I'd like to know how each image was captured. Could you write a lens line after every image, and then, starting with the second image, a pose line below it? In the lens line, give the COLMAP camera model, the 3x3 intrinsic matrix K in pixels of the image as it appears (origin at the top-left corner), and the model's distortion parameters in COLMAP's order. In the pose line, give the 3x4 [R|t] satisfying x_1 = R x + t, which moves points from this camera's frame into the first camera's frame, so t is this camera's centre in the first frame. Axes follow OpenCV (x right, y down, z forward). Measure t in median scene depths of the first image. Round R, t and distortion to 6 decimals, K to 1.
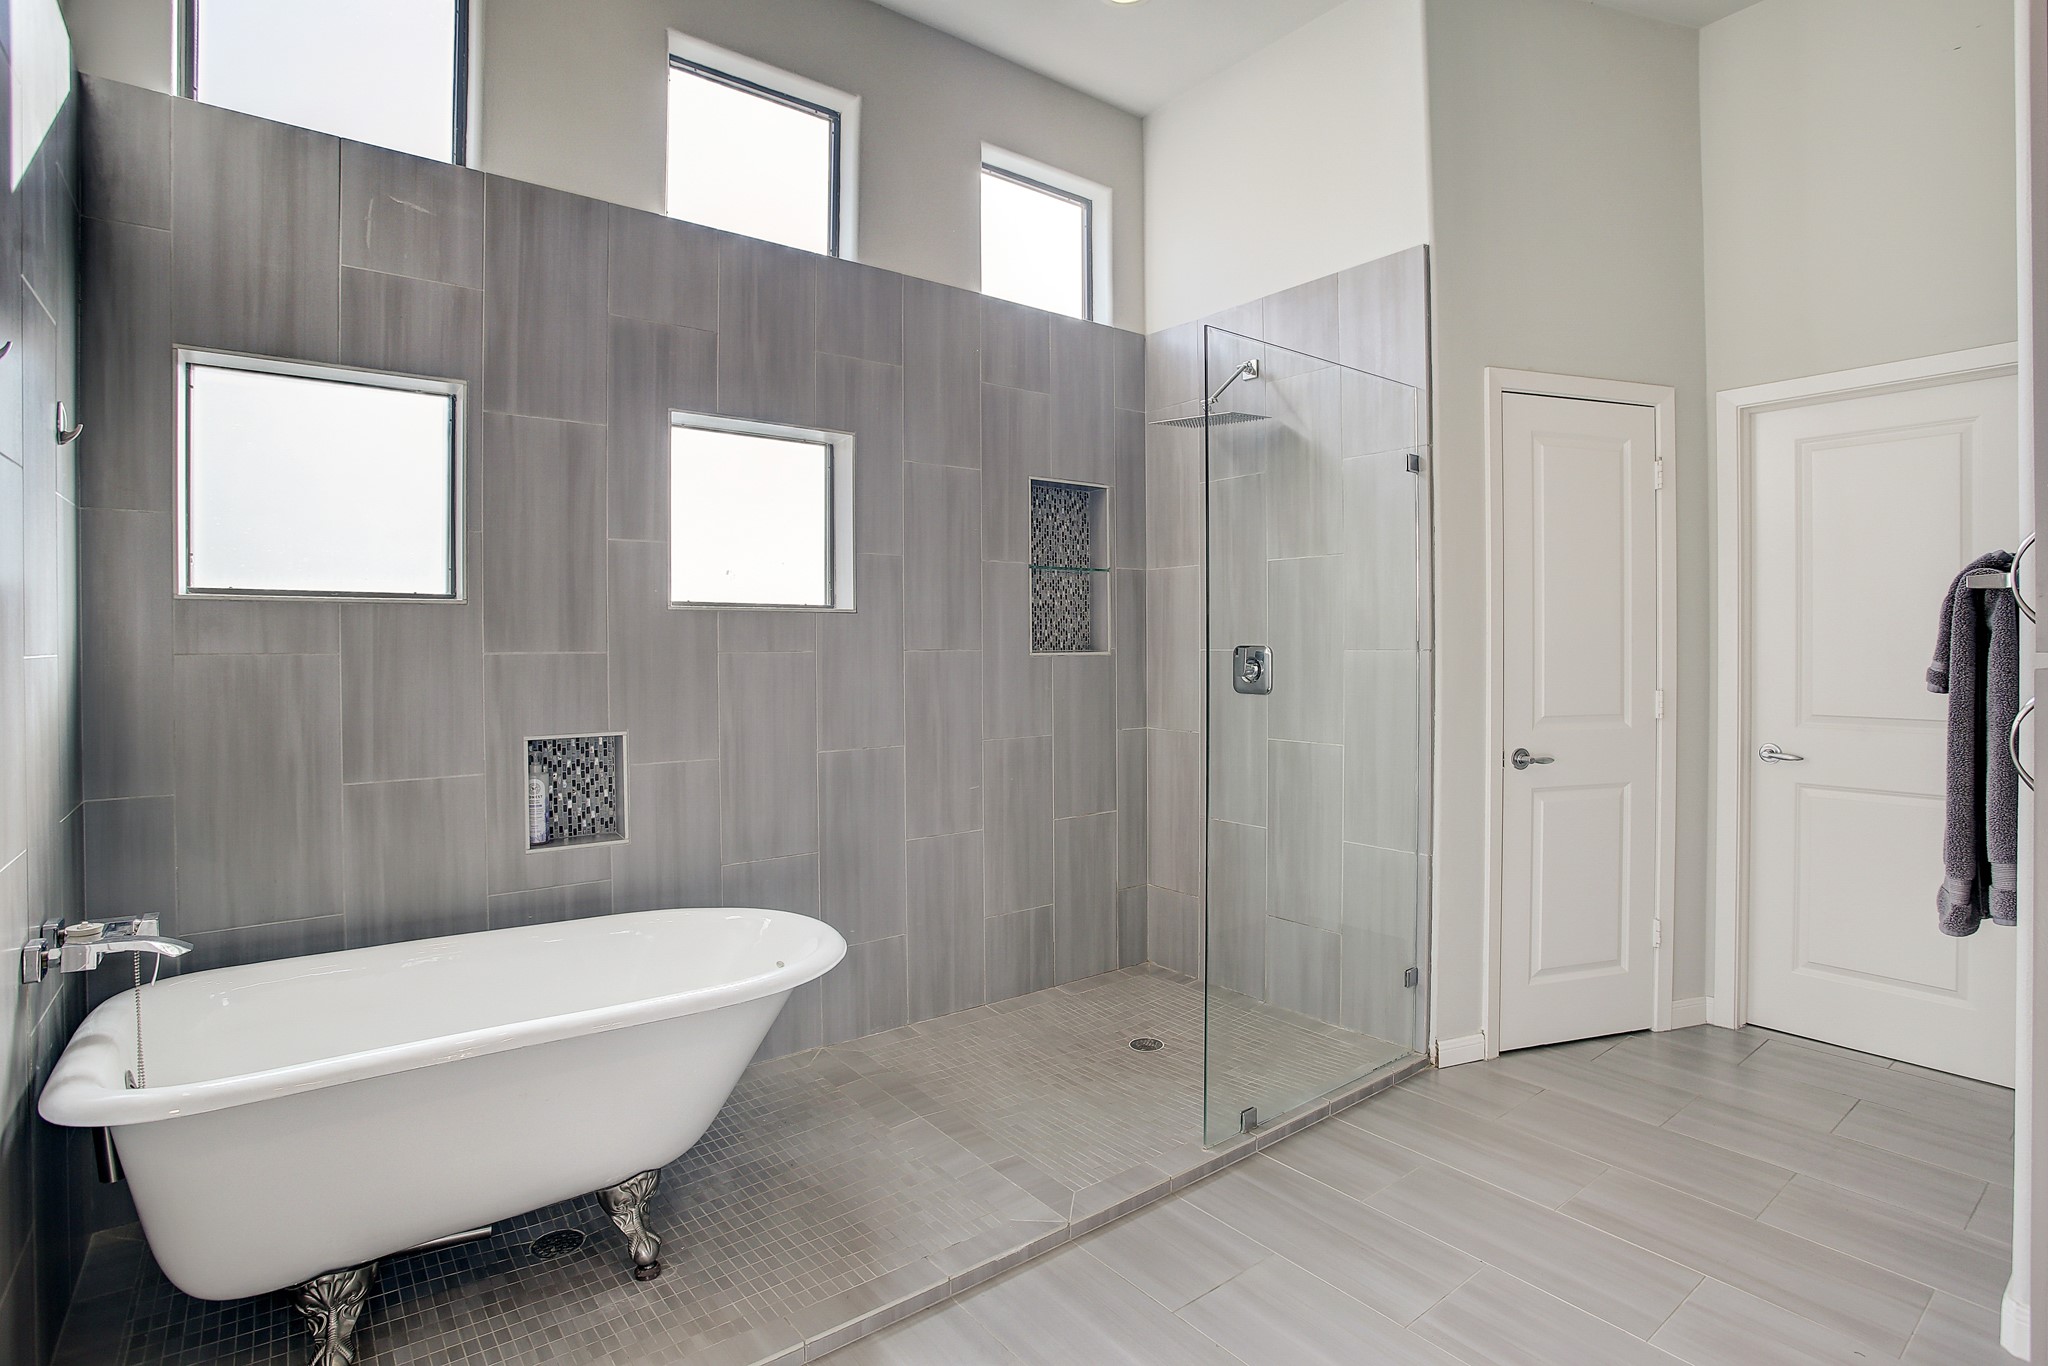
lens RADIAL K [[1018.3, 0, 1030.8], [0, 1018.3, 666.4], [0, 0, 1]] dist [-0.095754, 0.032329]
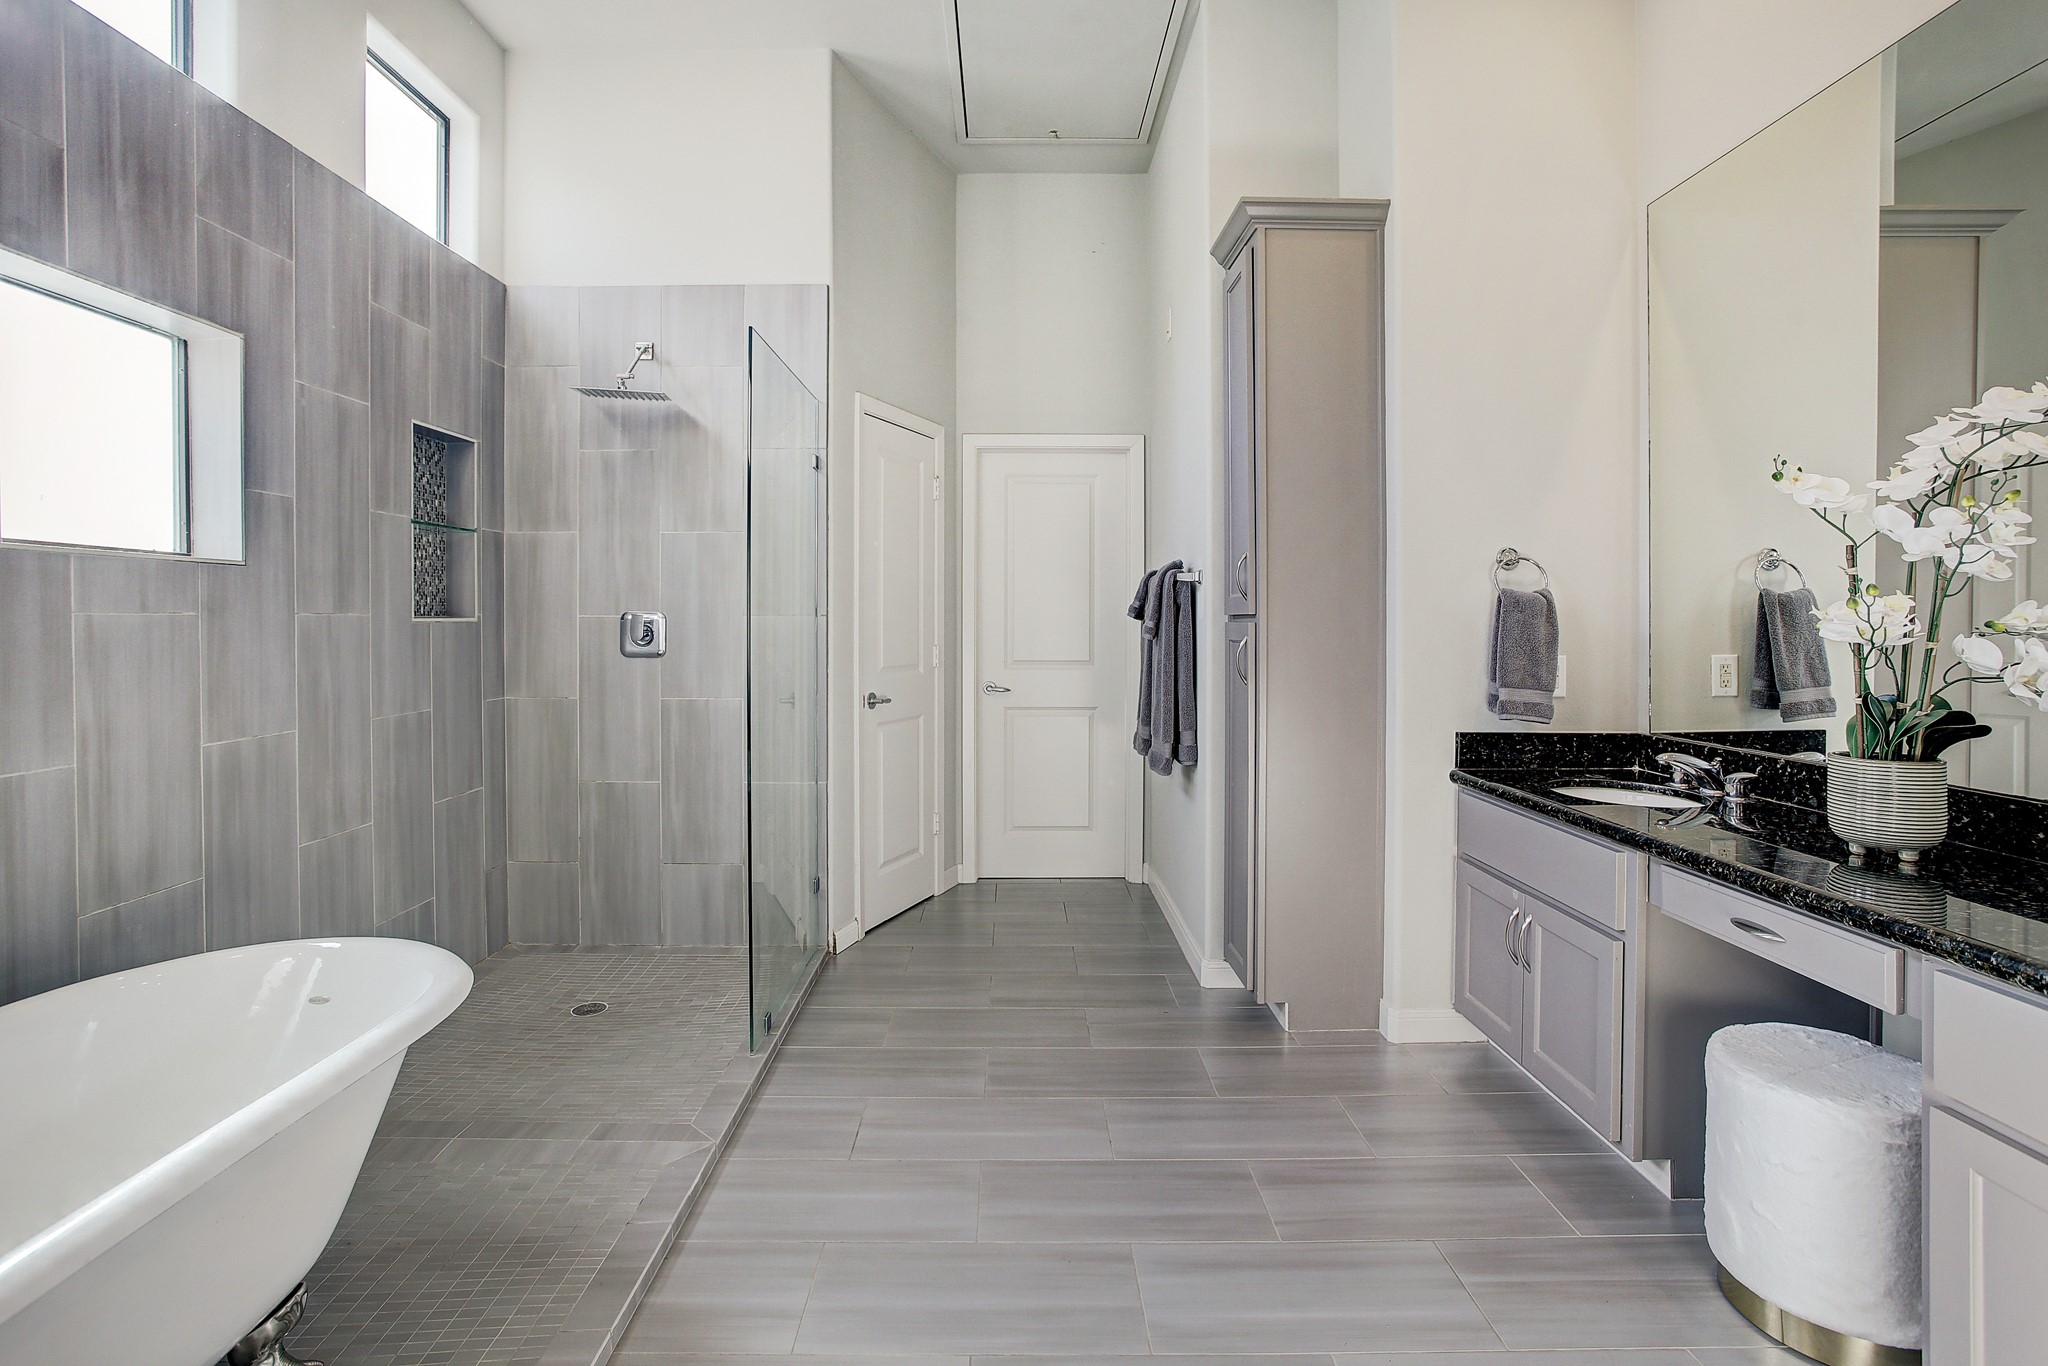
lens RADIAL K [[1020.8, 0, 1031.6], [0, 1020.8, 653.3], [0, 0, 1]] dist [-0.073719, 0.031563]
pose [[0.582537, -0.022502, 0.812493, -0.430015], [0.014907, 0.999744, 0.016999, 0.011452], [-0.812668, 0.002209, 0.582723, 0.059929]]
